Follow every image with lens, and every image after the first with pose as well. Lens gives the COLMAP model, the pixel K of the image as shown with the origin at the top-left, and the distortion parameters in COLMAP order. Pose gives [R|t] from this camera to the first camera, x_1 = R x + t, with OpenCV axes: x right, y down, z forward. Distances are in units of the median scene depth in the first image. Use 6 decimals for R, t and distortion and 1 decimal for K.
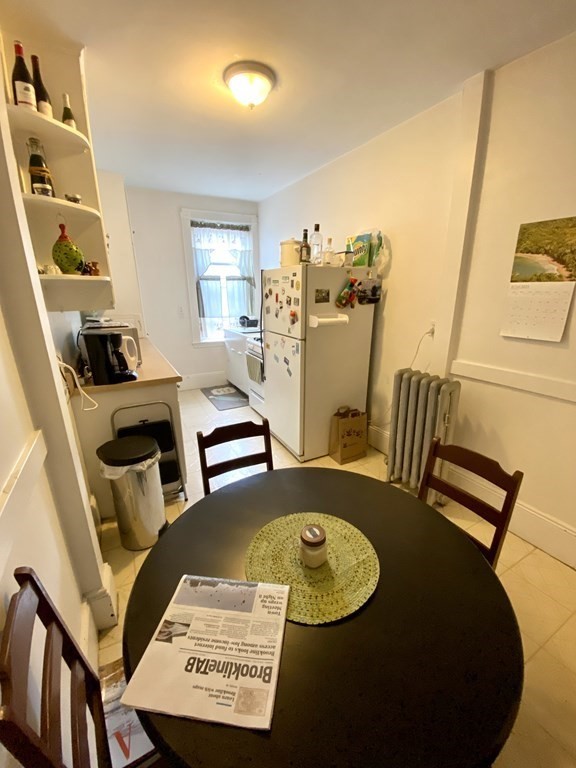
lens RADIAL K [[310.4, 0, 287.8], [0, 310.4, 381.4], [0, 0, 1]] dist [-0.001887, -0.000146]
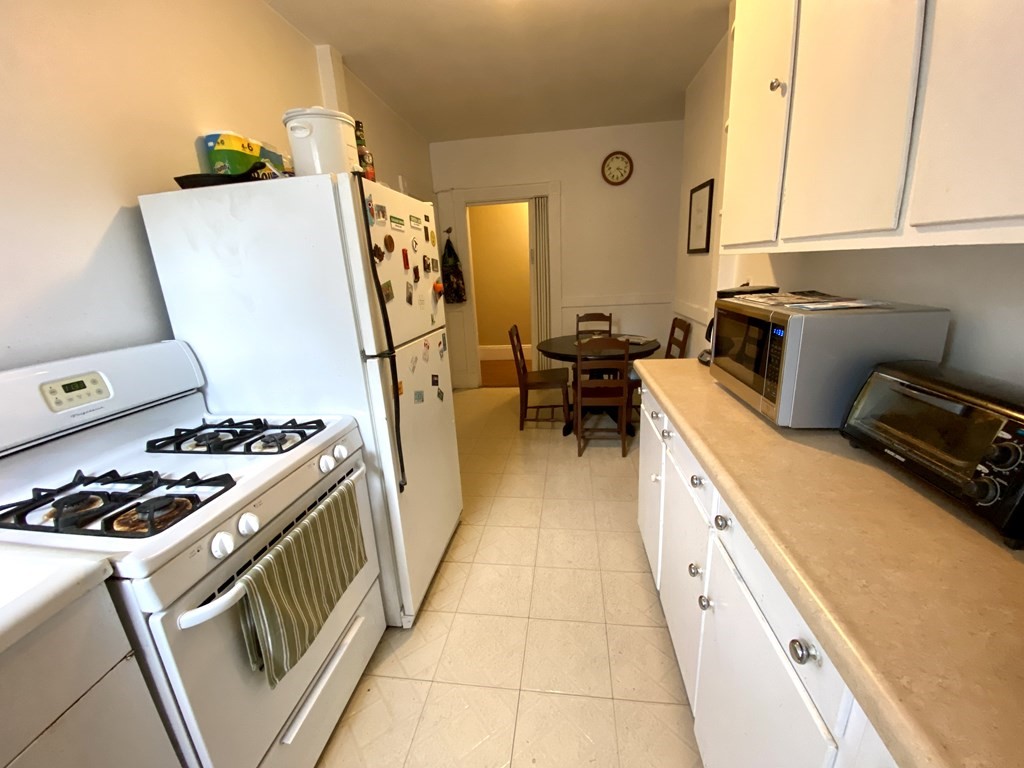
lens RADIAL K [[413.9, 0, 510.0], [0, 413.9, 383.1], [0, 0, 1]] dist [-0.001887, -0.000146]
pose [[-0.803069, -0.104228, 0.586701, -0.525781], [0.229258, 0.854756, 0.465653, -0.365476], [-0.550020, 0.508457, -0.662533, 1.424461]]
